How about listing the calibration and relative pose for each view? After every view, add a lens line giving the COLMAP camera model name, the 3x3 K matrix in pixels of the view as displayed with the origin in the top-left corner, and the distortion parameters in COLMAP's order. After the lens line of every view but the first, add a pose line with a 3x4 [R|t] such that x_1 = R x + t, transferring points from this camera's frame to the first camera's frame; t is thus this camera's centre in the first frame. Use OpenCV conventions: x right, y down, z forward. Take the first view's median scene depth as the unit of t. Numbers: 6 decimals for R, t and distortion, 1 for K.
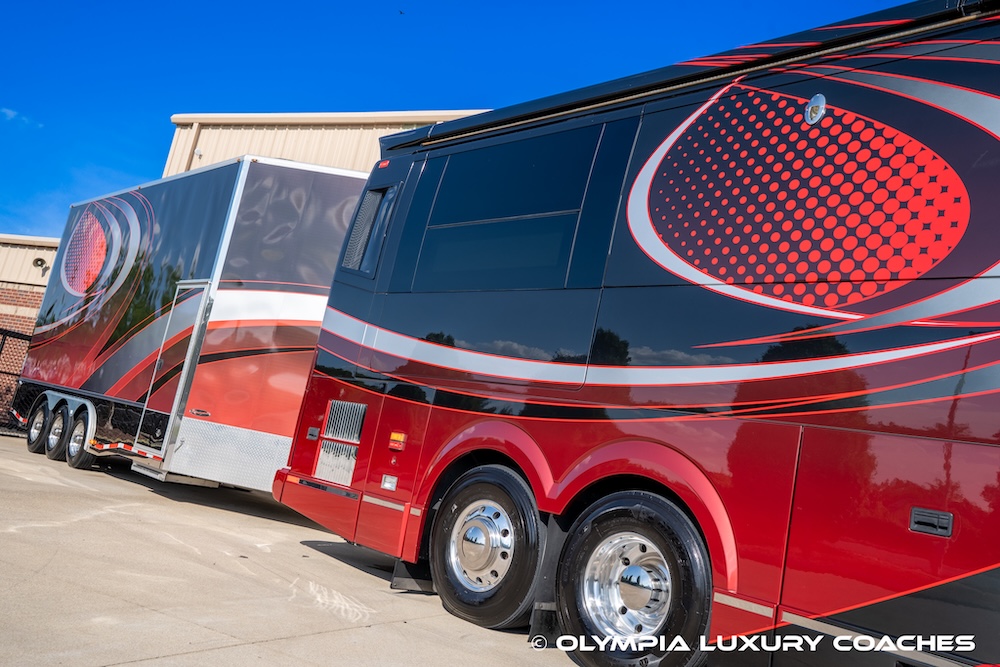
lens RADIAL K [[832.8, 0, 500.0], [0, 832.8, 333.5], [0, 0, 1]] dist [-0.001092, 0.000663]
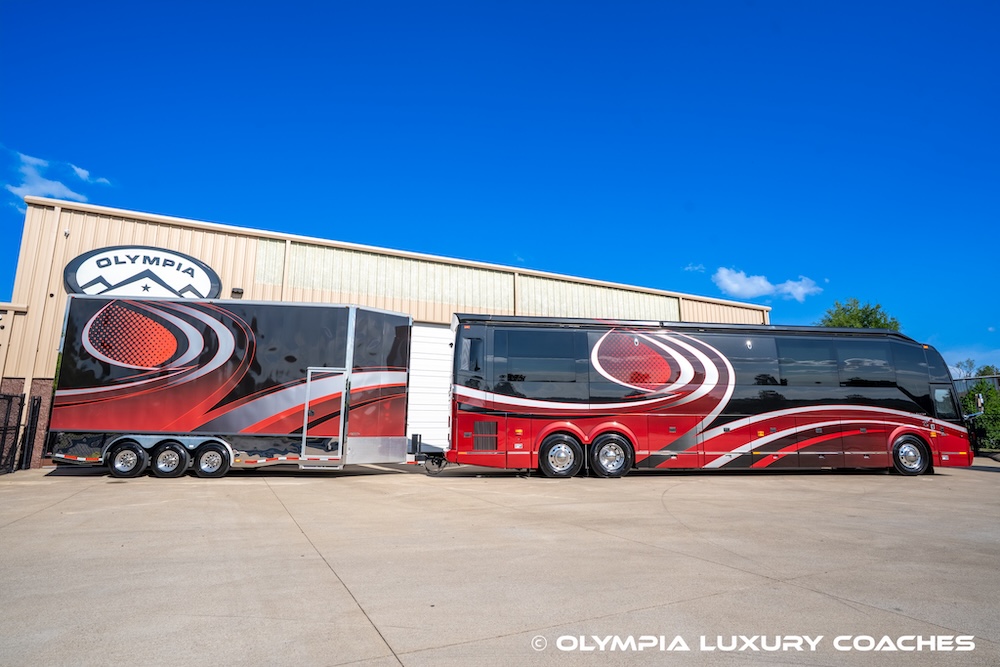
lens RADIAL K [[553.5, 0, 500.0], [0, 553.5, 333.5], [0, 0, 1]] dist [-0.020587, -0.000056]
pose [[0.631113, -0.055221, 0.773723, -1.003346], [-0.015774, 0.996343, 0.083975, -0.234671], [-0.775531, -0.065202, 0.627934, -0.118481]]
